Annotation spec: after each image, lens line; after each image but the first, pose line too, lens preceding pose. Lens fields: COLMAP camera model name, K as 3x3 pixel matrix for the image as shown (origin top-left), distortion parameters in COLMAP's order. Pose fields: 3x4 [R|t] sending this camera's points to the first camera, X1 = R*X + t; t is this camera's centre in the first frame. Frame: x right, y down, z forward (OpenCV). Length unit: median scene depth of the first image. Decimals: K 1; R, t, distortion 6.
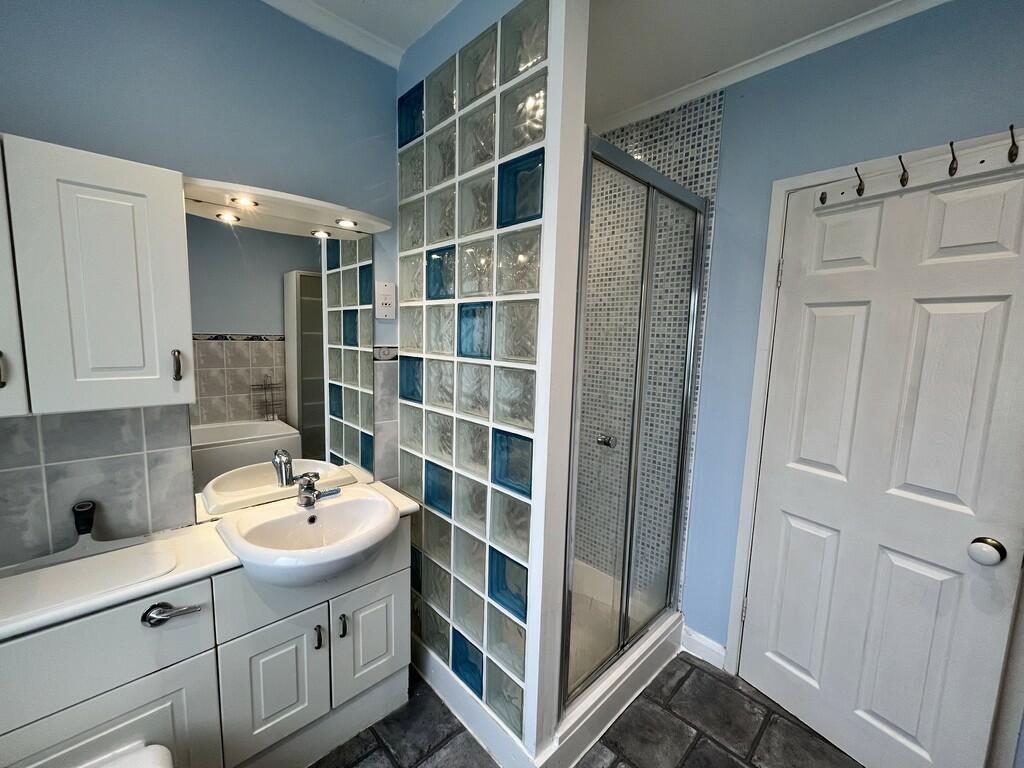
lens RADIAL K [[415.1, 0, 509.5], [0, 415.1, 382.3], [0, 0, 1]] dist [-0.002872, -0.000142]
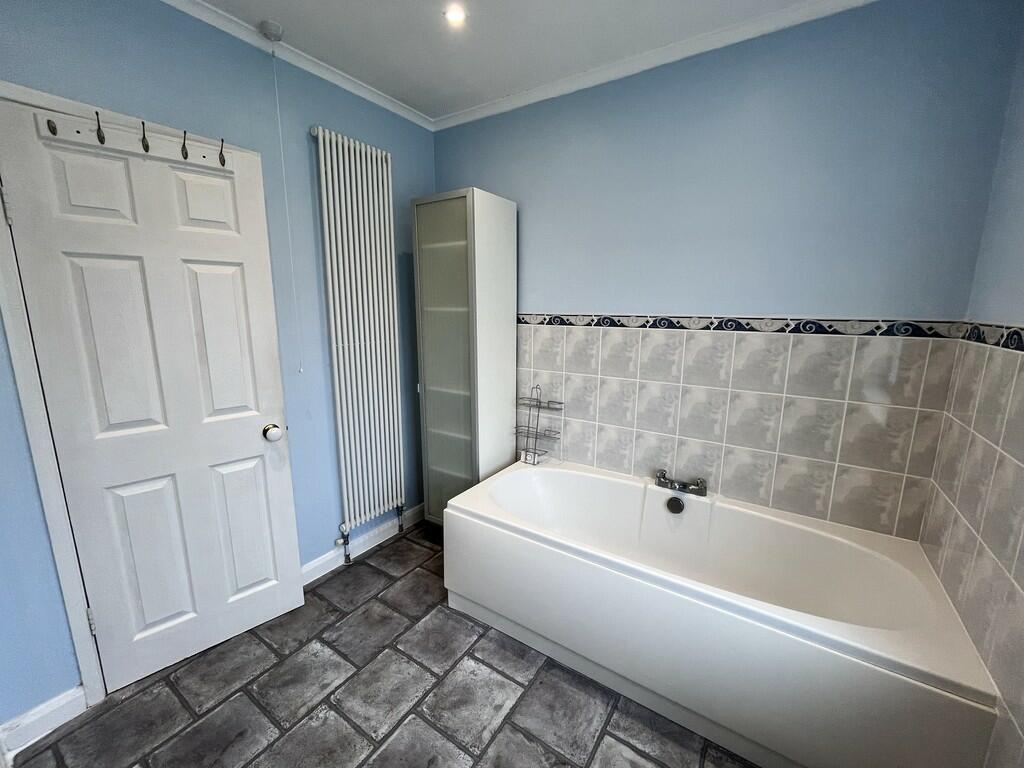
lens RADIAL K [[415.1, 0, 510.4], [0, 415.1, 382.5], [0, 0, 1]] dist [-0.002872, -0.000142]
pose [[-0.217568, -0.208608, 0.953492, -0.373281], [0.103083, 0.966519, 0.234979, -0.035235], [-0.970586, 0.149413, -0.188780, 0.312744]]
